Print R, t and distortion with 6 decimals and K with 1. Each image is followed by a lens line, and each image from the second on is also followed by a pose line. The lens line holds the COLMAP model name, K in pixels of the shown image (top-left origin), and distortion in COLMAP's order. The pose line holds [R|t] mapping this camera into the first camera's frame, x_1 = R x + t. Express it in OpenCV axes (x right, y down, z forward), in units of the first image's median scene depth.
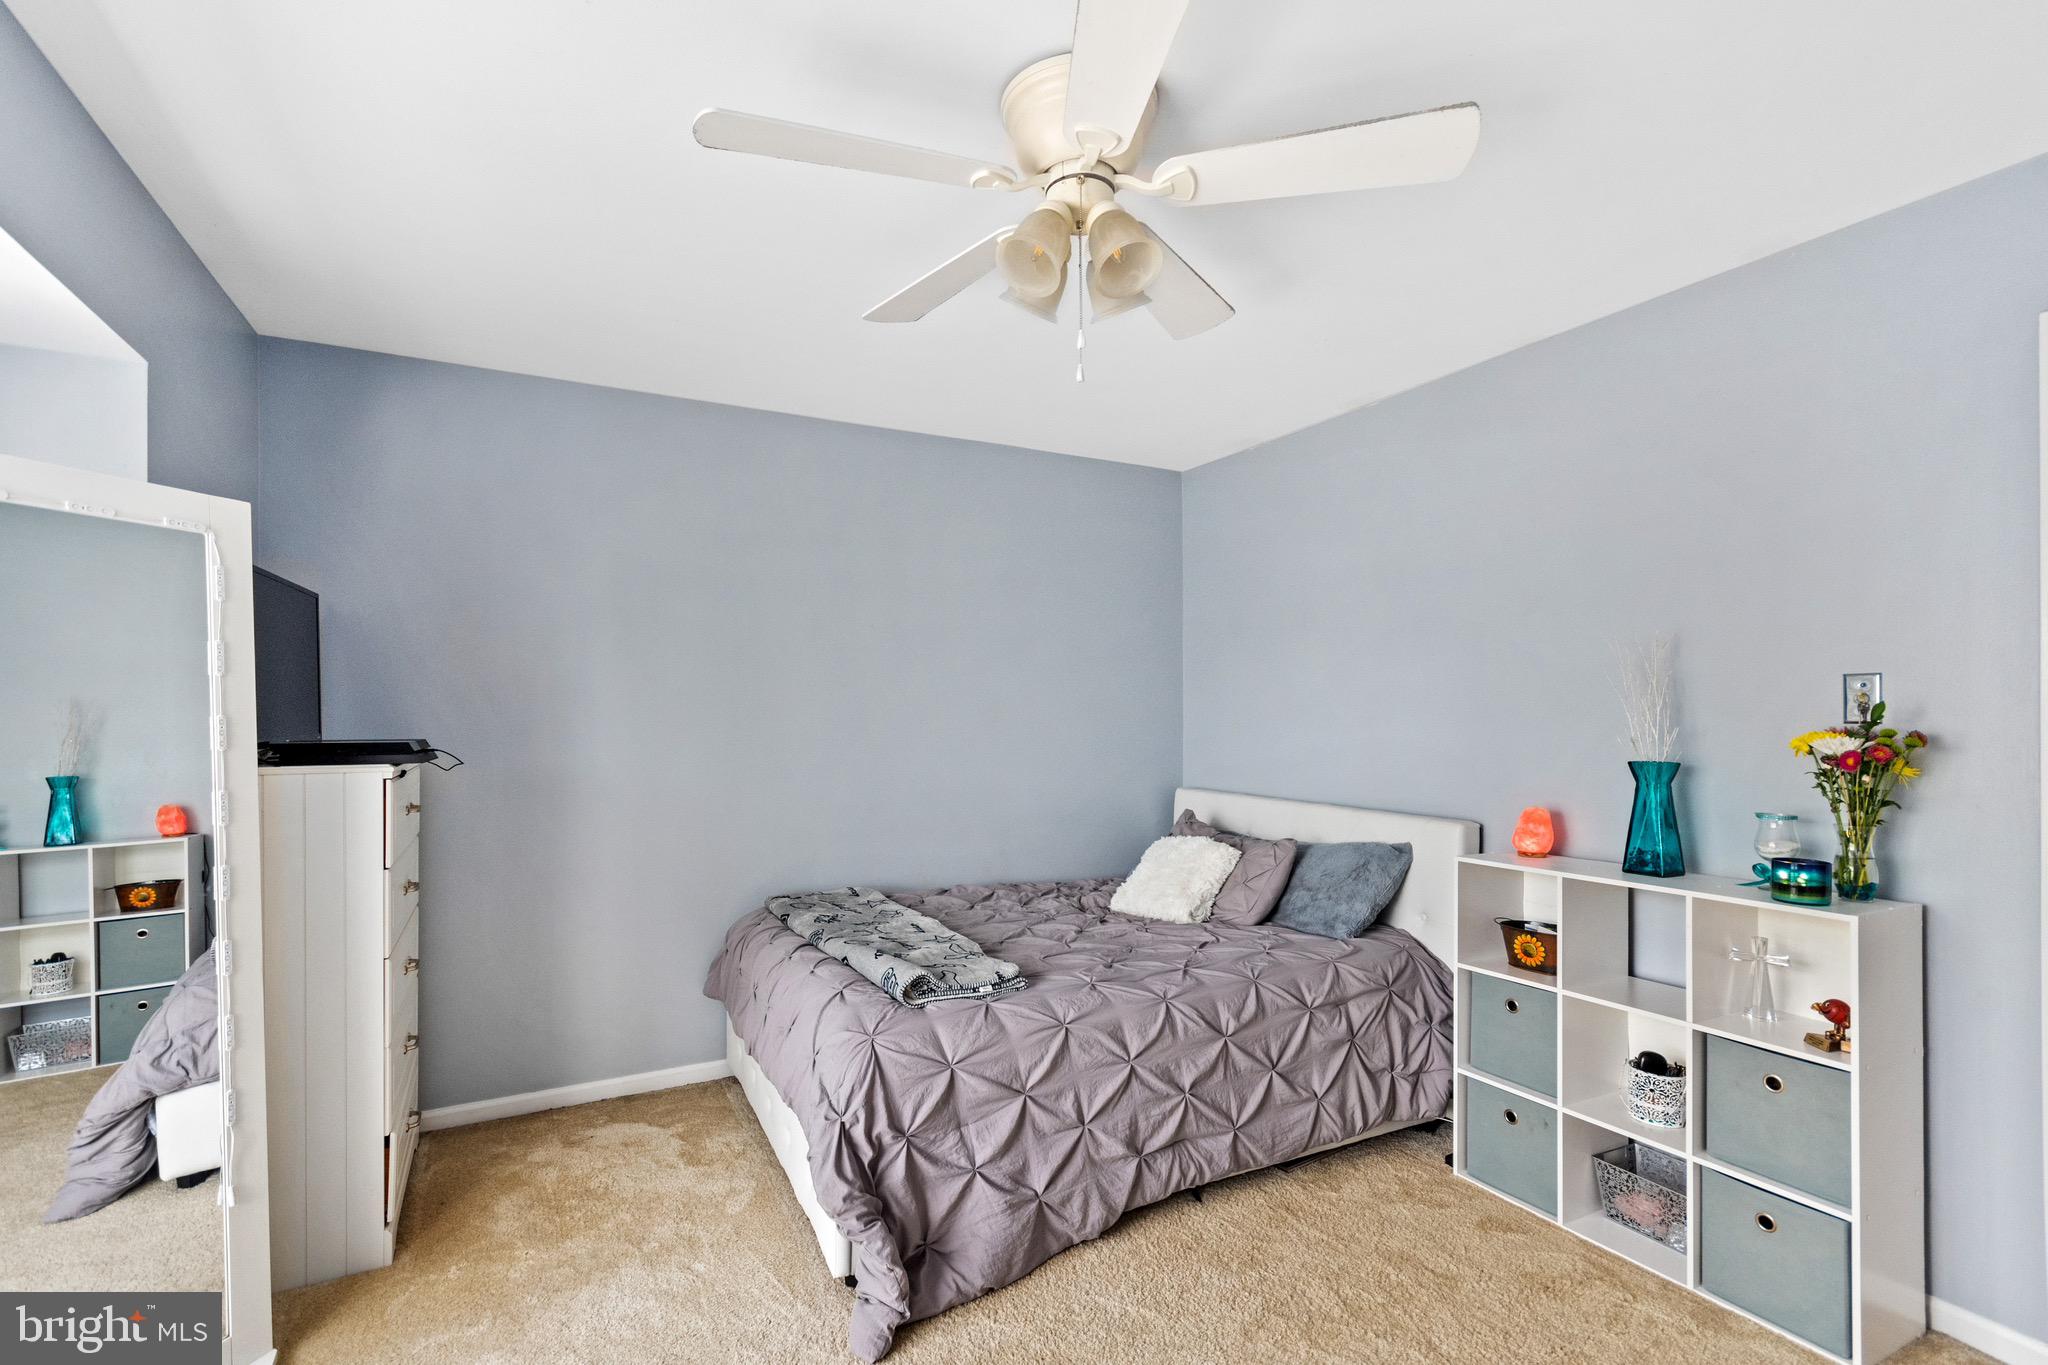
lens RADIAL K [[924.6, 0, 1028.4], [0, 924.6, 702.5], [0, 0, 1]] dist [0.009336, -0.001593]
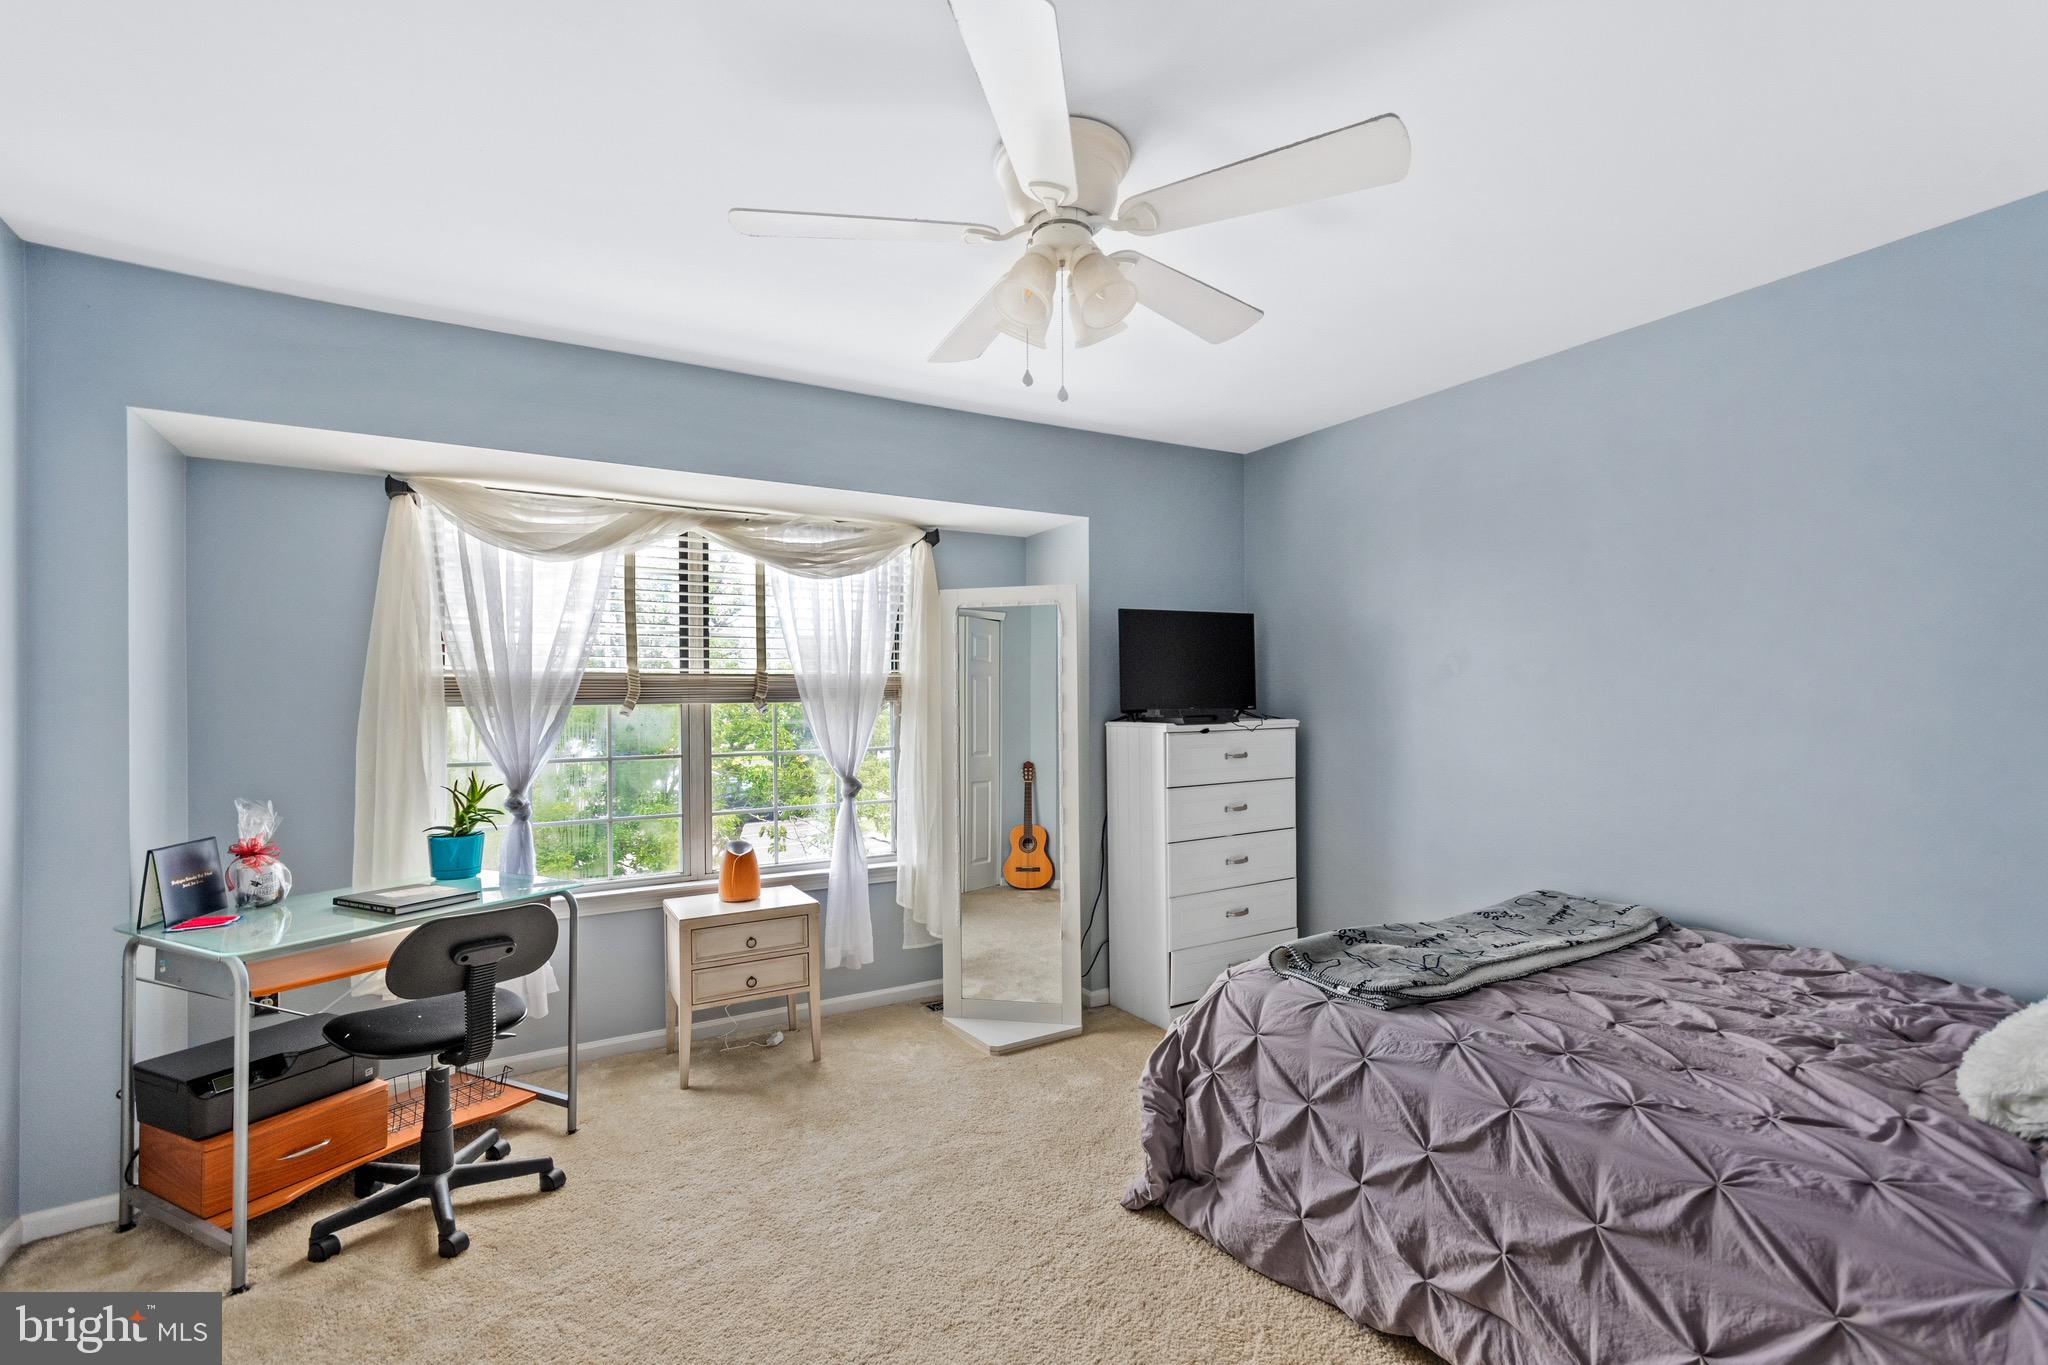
lens RADIAL K [[924.6, 0, 1027.9], [0, 924.6, 686.8], [0, 0, 1]] dist [0.009336, -0.001593]
pose [[0.045172, -0.008033, -0.998947, 0.882704], [0.015268, 0.999856, -0.007350, 0.013314], [0.998863, -0.014919, 0.045288, 0.672918]]
